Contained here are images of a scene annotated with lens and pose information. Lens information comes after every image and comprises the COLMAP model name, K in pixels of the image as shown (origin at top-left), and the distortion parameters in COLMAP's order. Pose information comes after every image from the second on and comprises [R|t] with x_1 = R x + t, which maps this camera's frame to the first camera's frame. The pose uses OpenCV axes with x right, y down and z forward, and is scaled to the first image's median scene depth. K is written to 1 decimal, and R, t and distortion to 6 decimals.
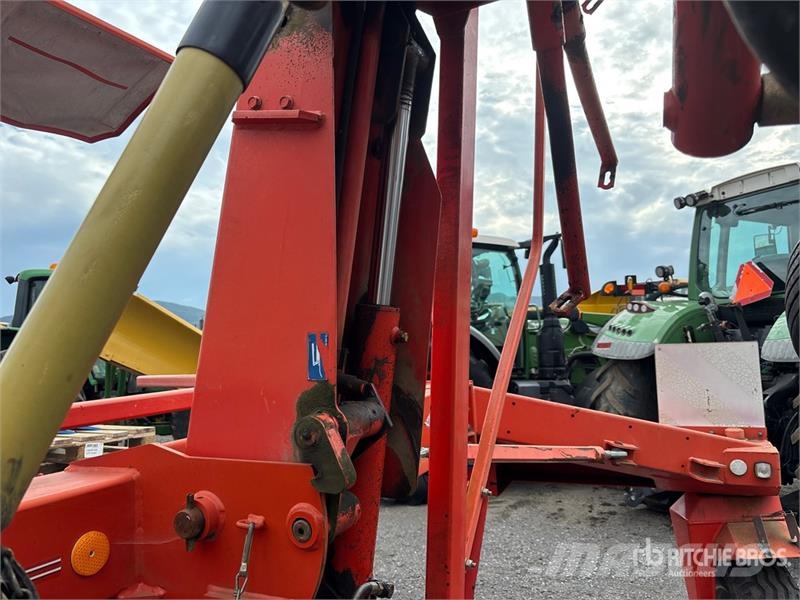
lens RADIAL K [[605.5, 0, 403.2], [0, 605.5, 297.6], [0, 0, 1]] dist [0.015183, -0.001842]
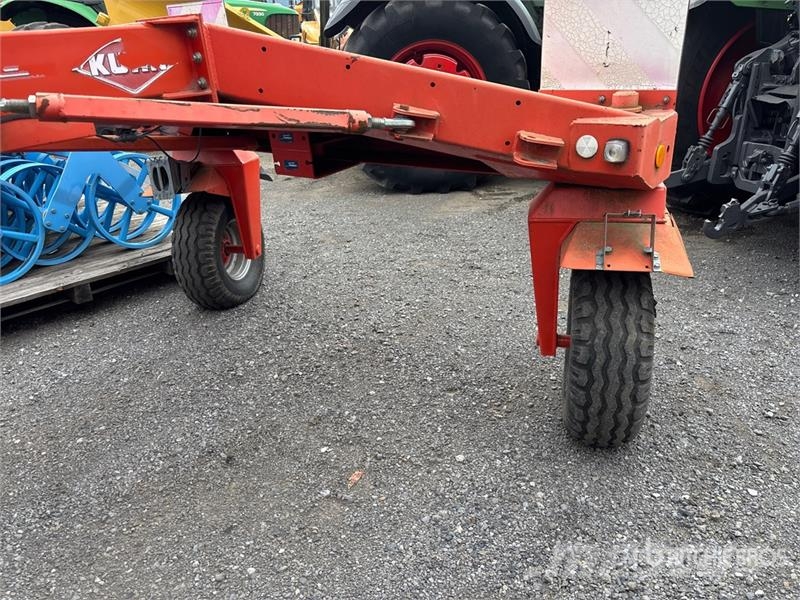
lens RADIAL K [[605.5, 0, 403.2], [0, 605.5, 297.6], [0, 0, 1]] dist [0.015183, -0.001842]
pose [[0.978265, 0.073842, -0.193767, 0.292969], [0.027214, 0.880643, 0.472998, 0.059665], [0.205567, -0.467991, 0.859492, 0.174217]]
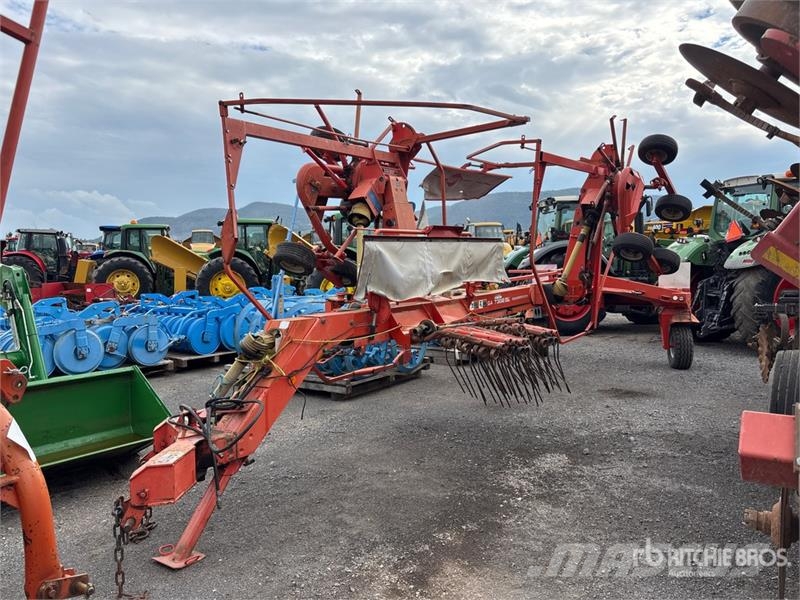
lens RADIAL K [[605.5, 0, 403.2], [0, 605.5, 297.6], [0, 0, 1]] dist [0.015183, -0.001842]
pose [[0.984488, 0.020474, -0.174251, -0.231497], [0.007865, 0.987019, 0.160408, -0.179097], [0.175273, -0.159290, 0.971548, -1.602693]]
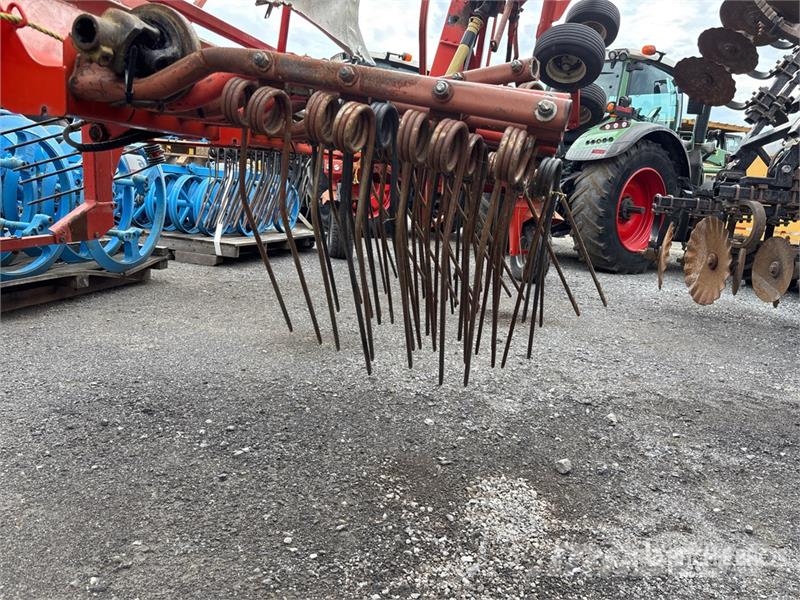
lens RADIAL K [[605.5, 0, 403.2], [0, 605.5, 297.6], [0, 0, 1]] dist [0.015183, -0.001842]
pose [[0.968967, 0.066522, 0.238072, -0.332029], [-0.132346, 0.953051, 0.272356, 0.068892], [-0.208778, -0.295412, 0.932279, -0.815074]]
